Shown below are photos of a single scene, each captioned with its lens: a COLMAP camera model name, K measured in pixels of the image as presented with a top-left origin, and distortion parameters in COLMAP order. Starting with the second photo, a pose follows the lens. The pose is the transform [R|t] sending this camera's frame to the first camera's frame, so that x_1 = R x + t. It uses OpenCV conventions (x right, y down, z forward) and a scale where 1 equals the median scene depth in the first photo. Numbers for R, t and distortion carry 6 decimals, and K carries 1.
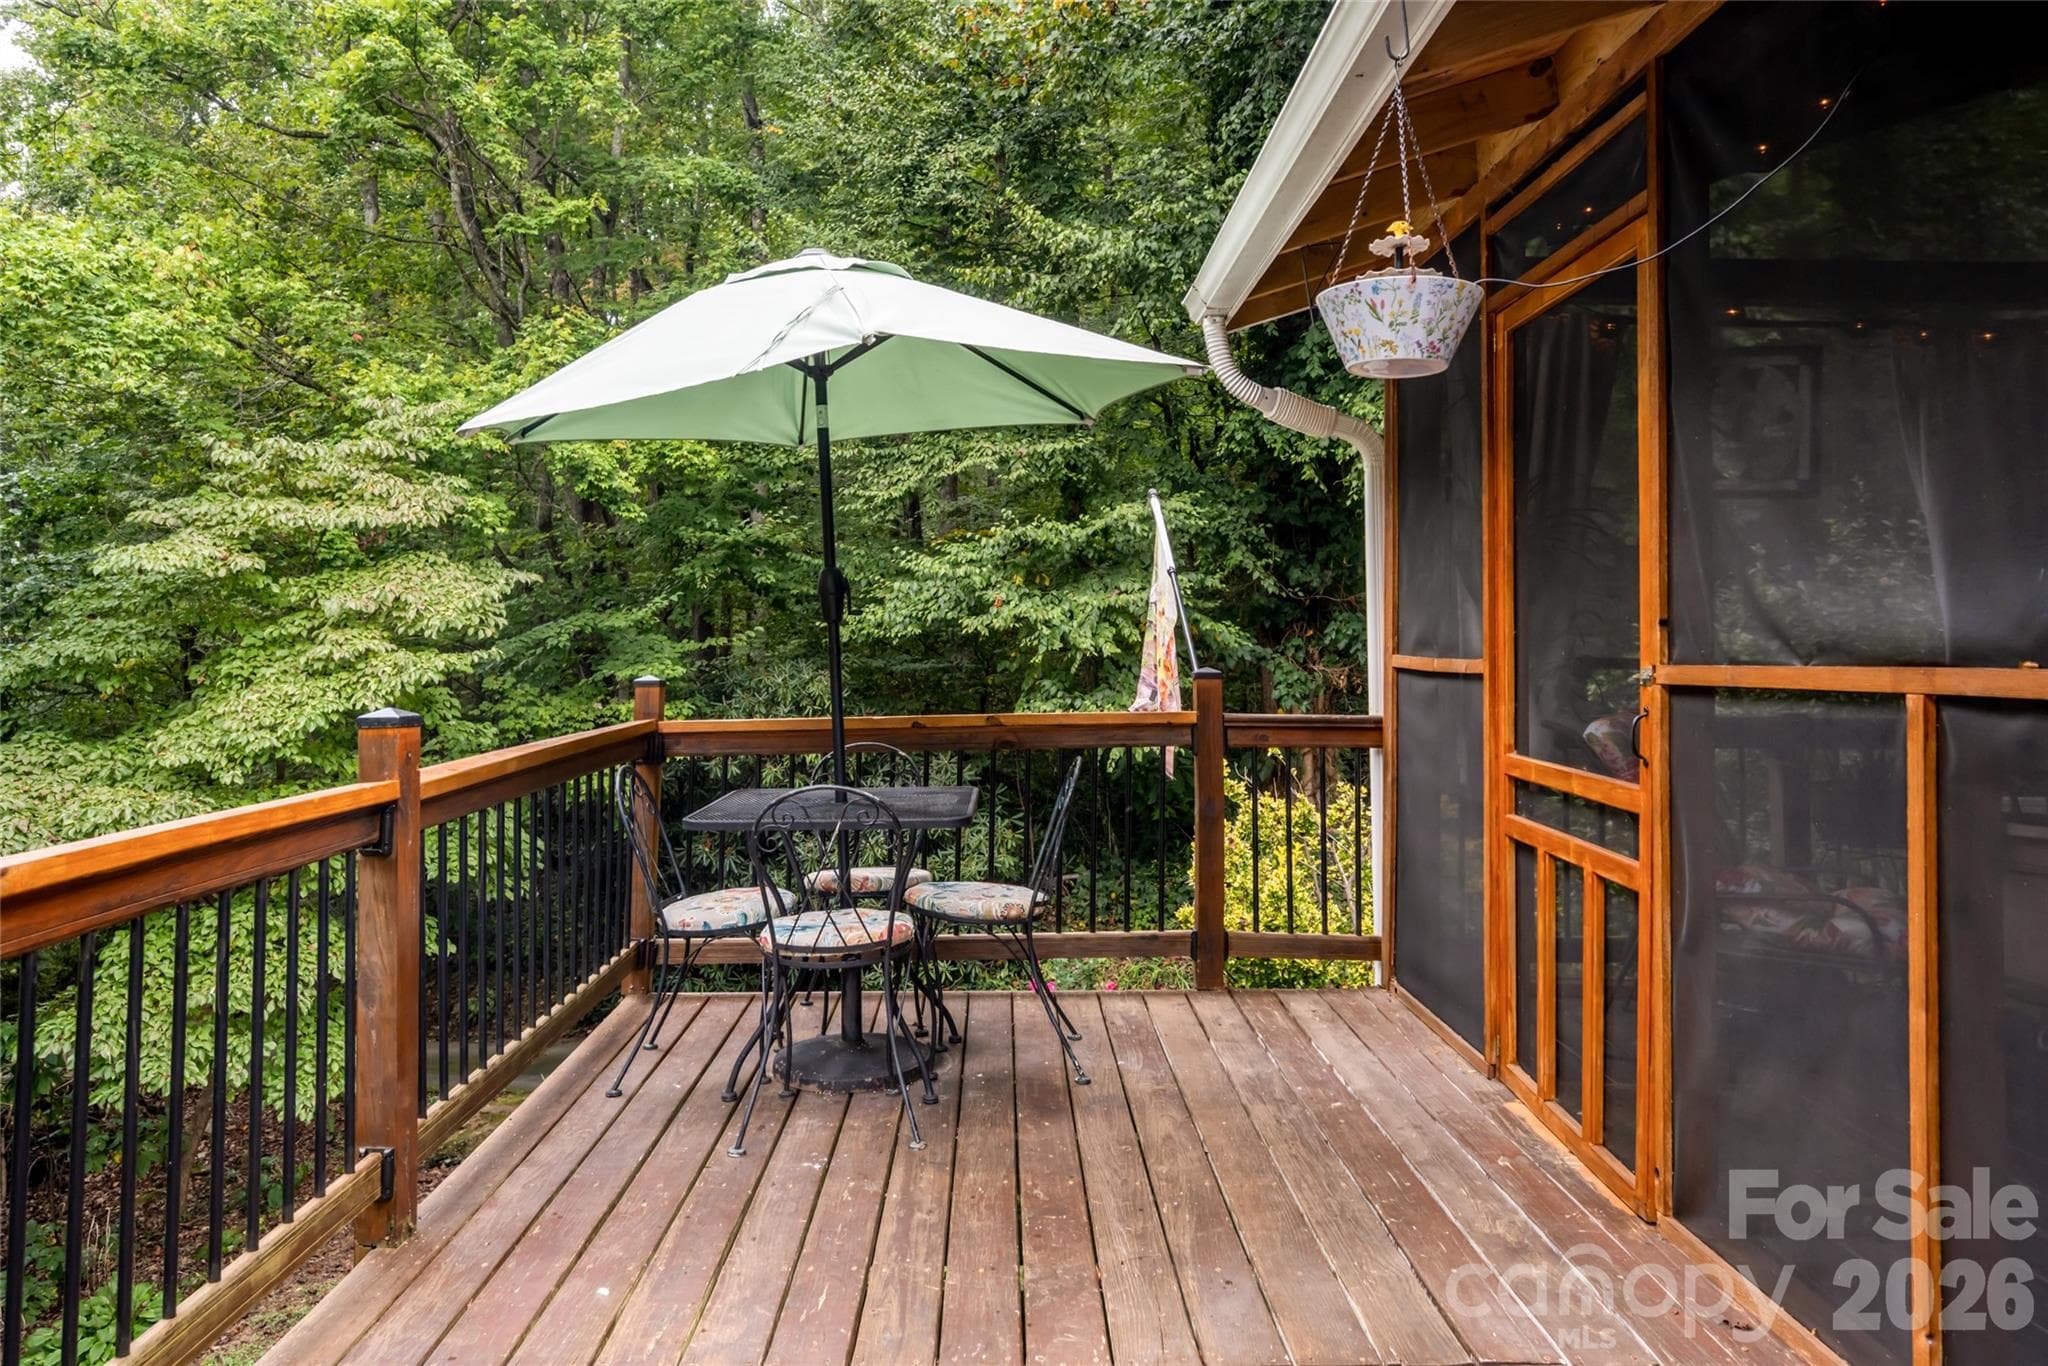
lens RADIAL K [[1081.7, 0, 1097.1], [0, 1081.7, 618.8], [0, 0, 1]] dist [0.003093, 0.000755]
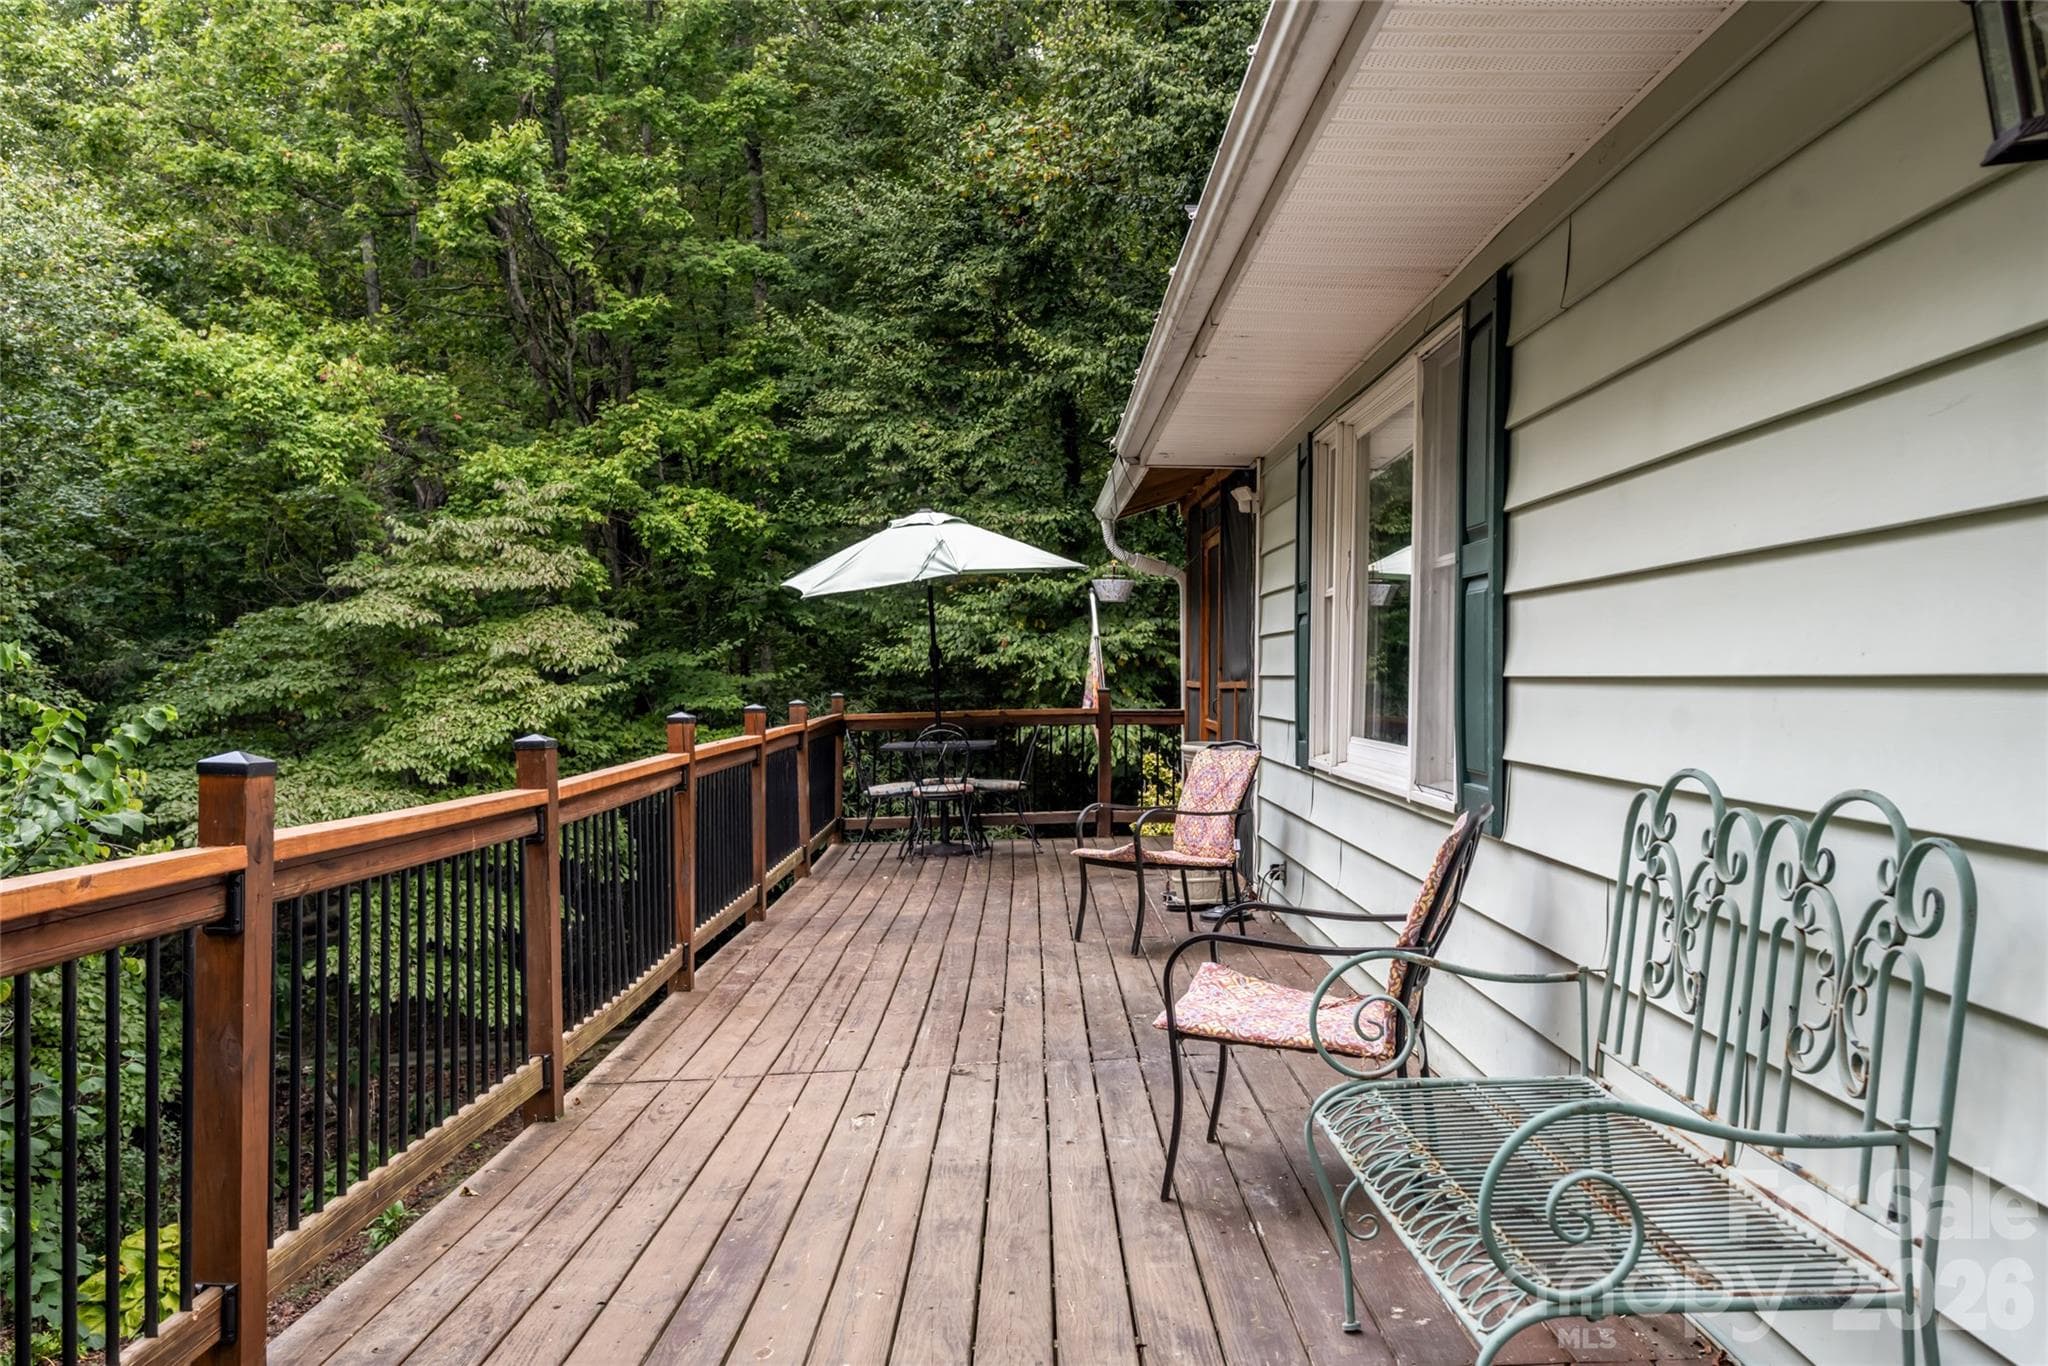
lens RADIAL K [[1208.7, 0, 1023.4], [0, 1208.7, 628.9], [0, 0, 1]] dist [-0.002102, 0.000026]
pose [[0.997134, -0.009123, -0.075101, 0.035056], [0.007954, 0.999843, -0.015856, -0.008934], [0.075233, 0.015213, 0.997050, -0.386036]]
